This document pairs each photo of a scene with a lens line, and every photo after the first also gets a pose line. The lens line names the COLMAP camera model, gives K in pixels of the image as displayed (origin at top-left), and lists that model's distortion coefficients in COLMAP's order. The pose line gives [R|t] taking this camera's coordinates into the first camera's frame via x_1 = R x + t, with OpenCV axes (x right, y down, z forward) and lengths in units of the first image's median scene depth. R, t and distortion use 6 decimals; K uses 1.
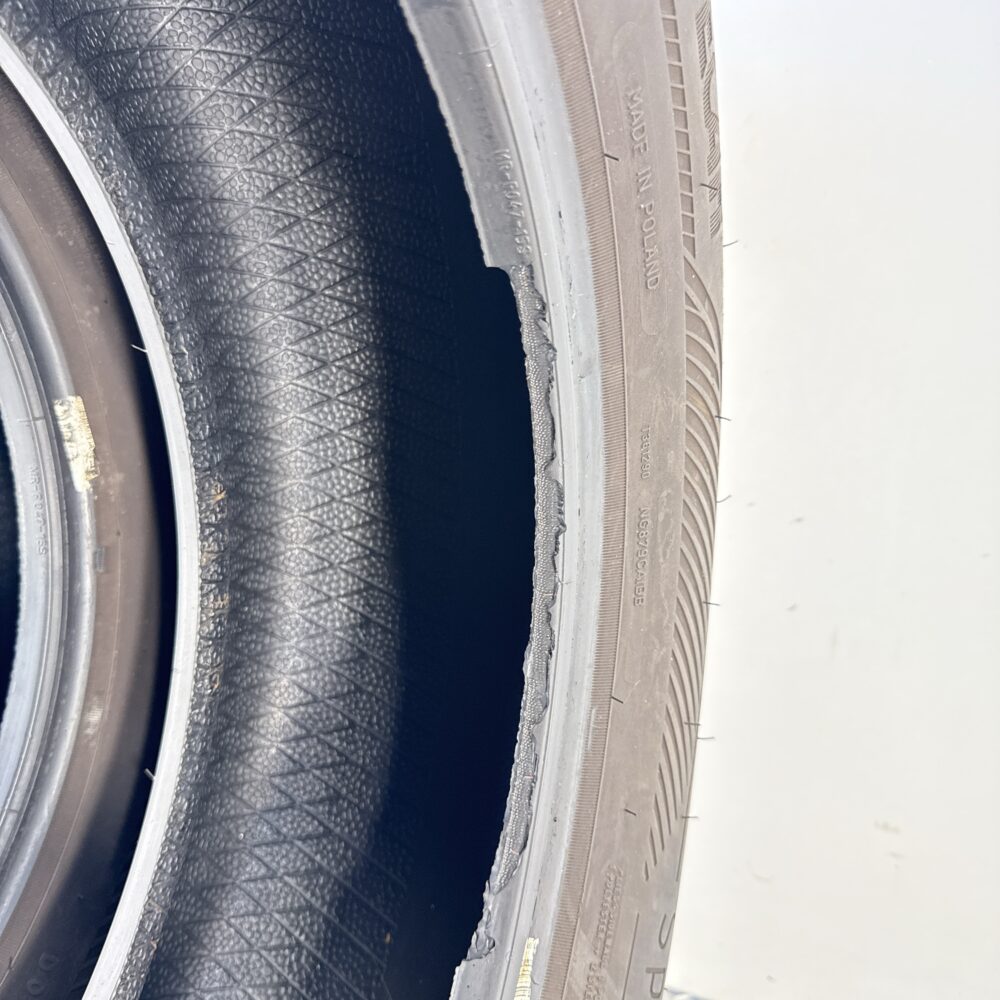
lens RADIAL K [[987.1, 0, 496.8], [0, 987.1, 493.9], [0, 0, 1]] dist [0.000830, 0.000000]
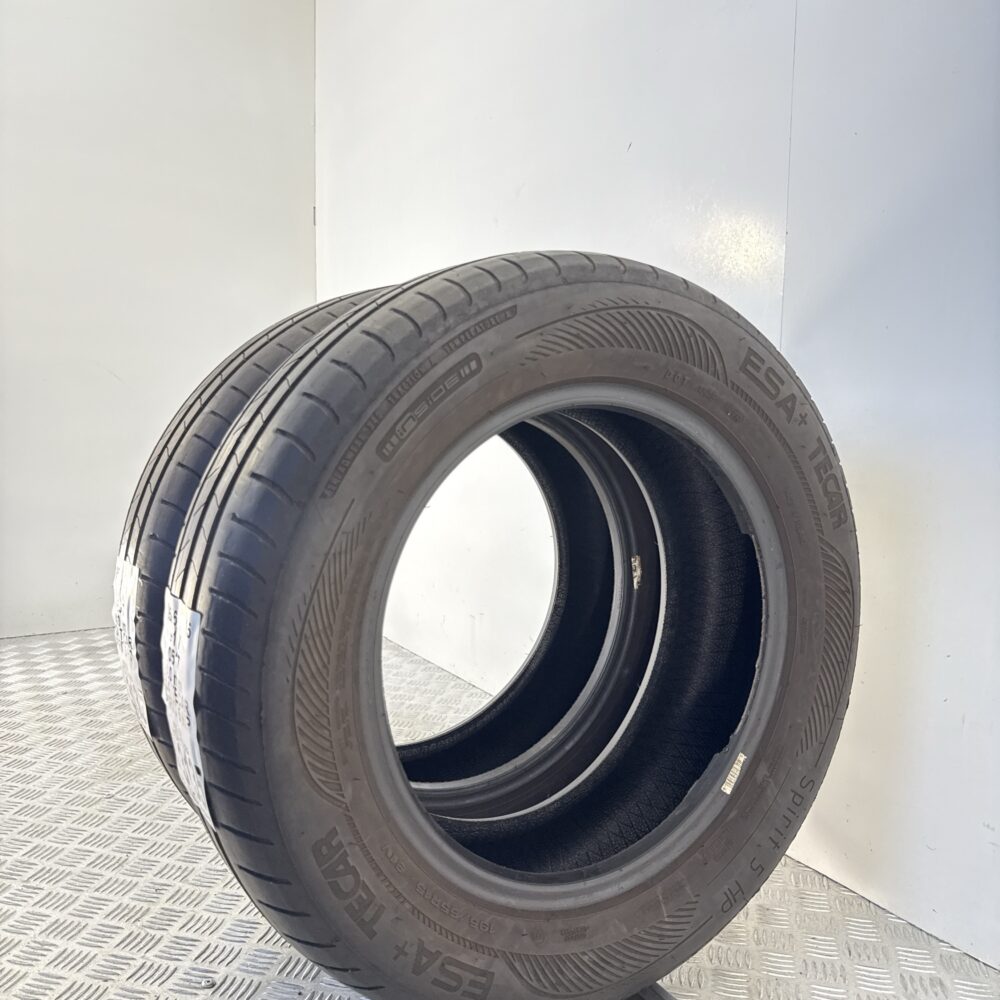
lens RADIAL K [[987.1, 0, 498.9], [0, 987.1, 498.4], [0, 0, 1]] dist [0.000830, 0.000000]
pose [[0.823016, 0.086306, -0.561423, 0.981694], [-0.181050, 0.976696, -0.115265, 0.165824], [0.538391, 0.196511, 0.819462, -1.880549]]
